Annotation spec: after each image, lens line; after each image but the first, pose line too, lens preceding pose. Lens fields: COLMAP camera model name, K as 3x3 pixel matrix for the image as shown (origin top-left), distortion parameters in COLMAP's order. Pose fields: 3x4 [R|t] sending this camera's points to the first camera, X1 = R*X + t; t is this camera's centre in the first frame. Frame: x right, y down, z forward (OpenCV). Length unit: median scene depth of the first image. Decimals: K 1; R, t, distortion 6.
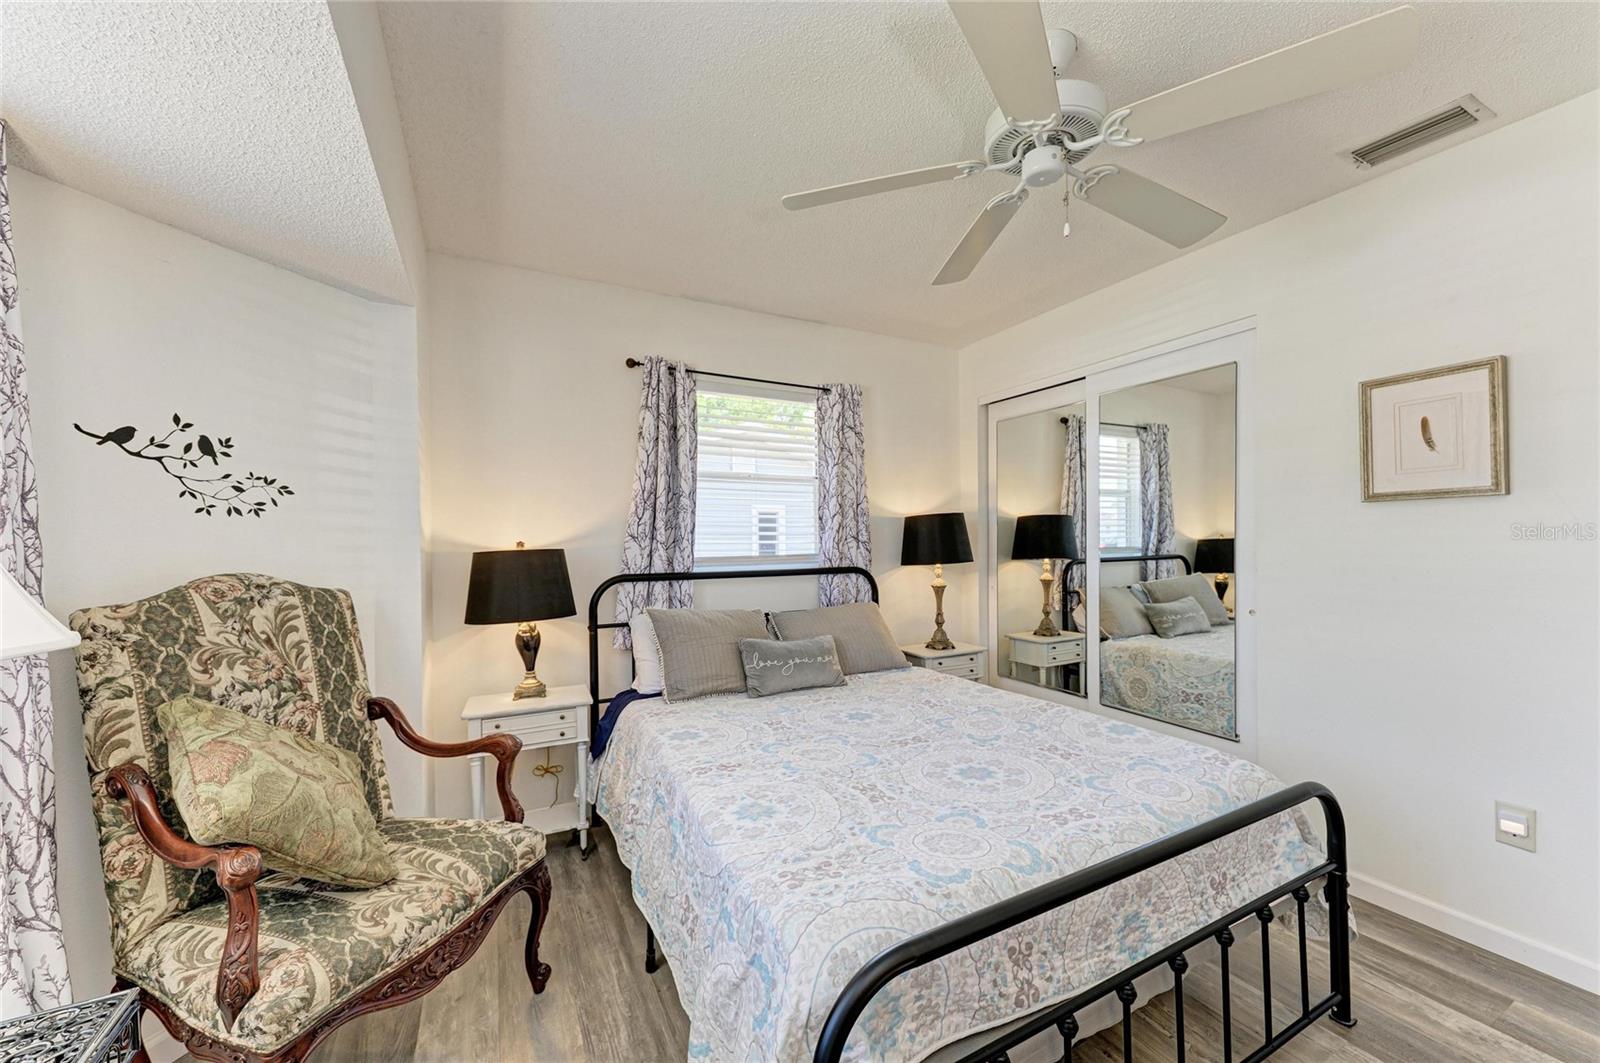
lens RADIAL K [[624.6, 0, 806.1], [0, 624.6, 541.5], [0, 0, 1]] dist [0.000910, 0.000056]
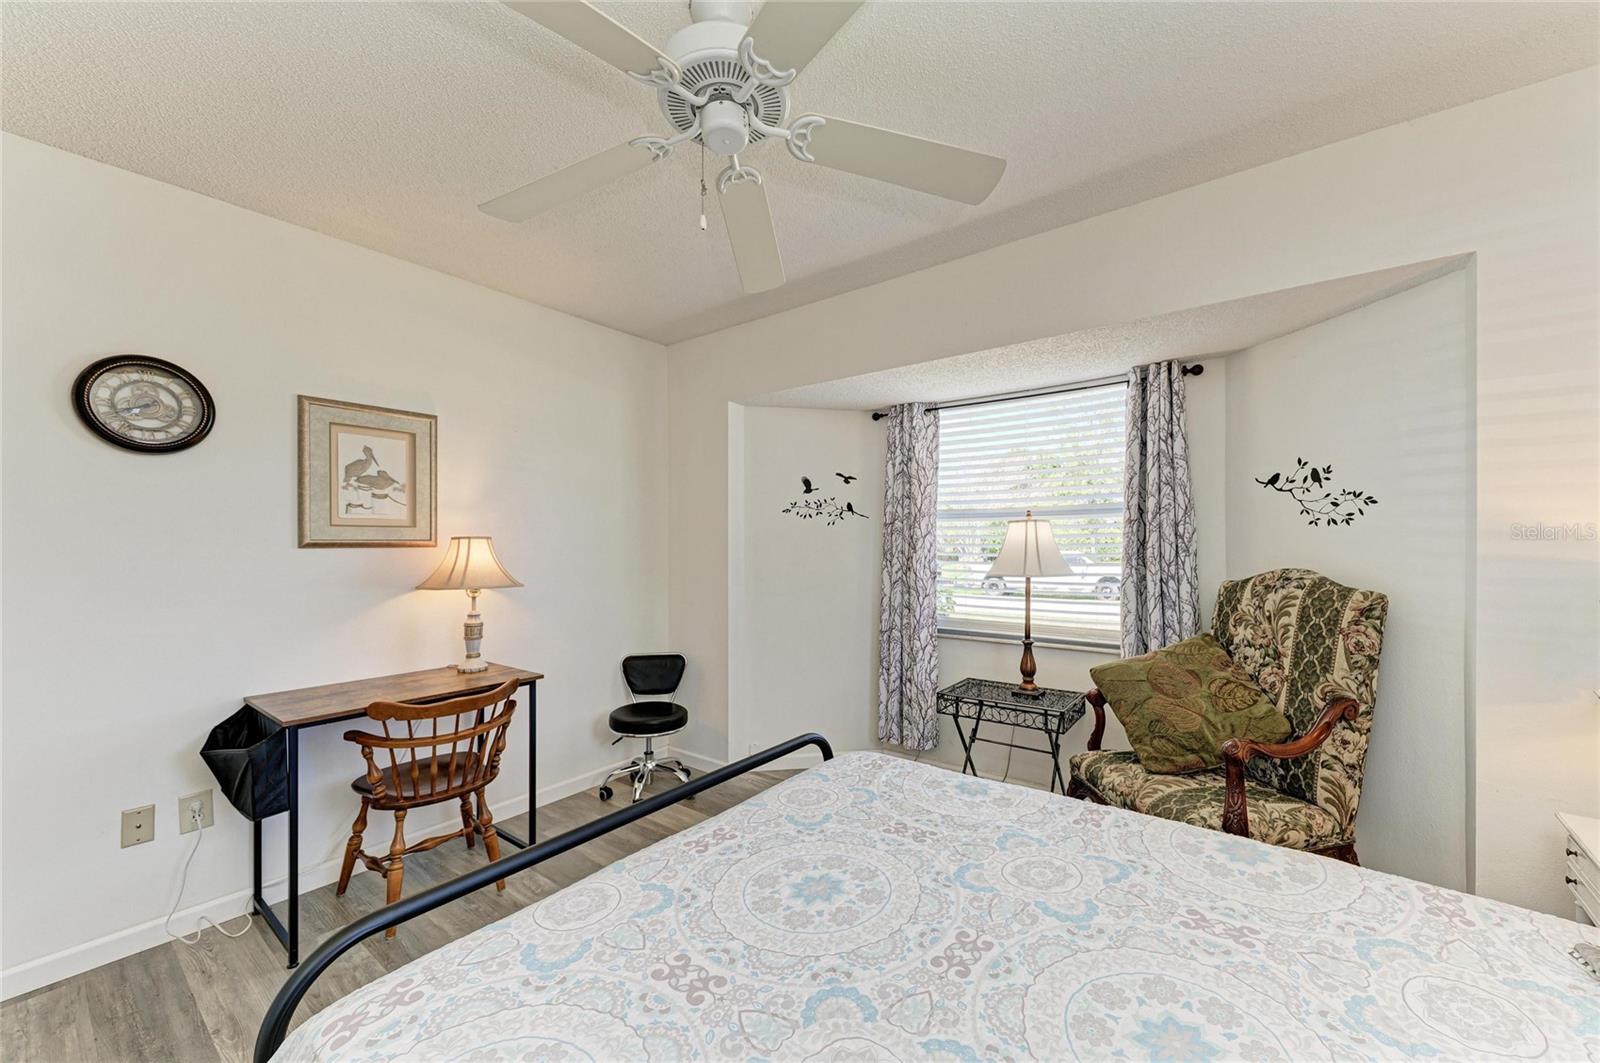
lens RADIAL K [[624.6, 0, 806.1], [0, 624.6, 541.5], [0, 0, 1]] dist [0.000910, 0.000056]
pose [[-0.913097, 0.014778, -0.407474, 0.613025], [0.012871, 0.999890, 0.007421, -0.032022], [0.407539, 0.001531, -0.913186, 1.775567]]
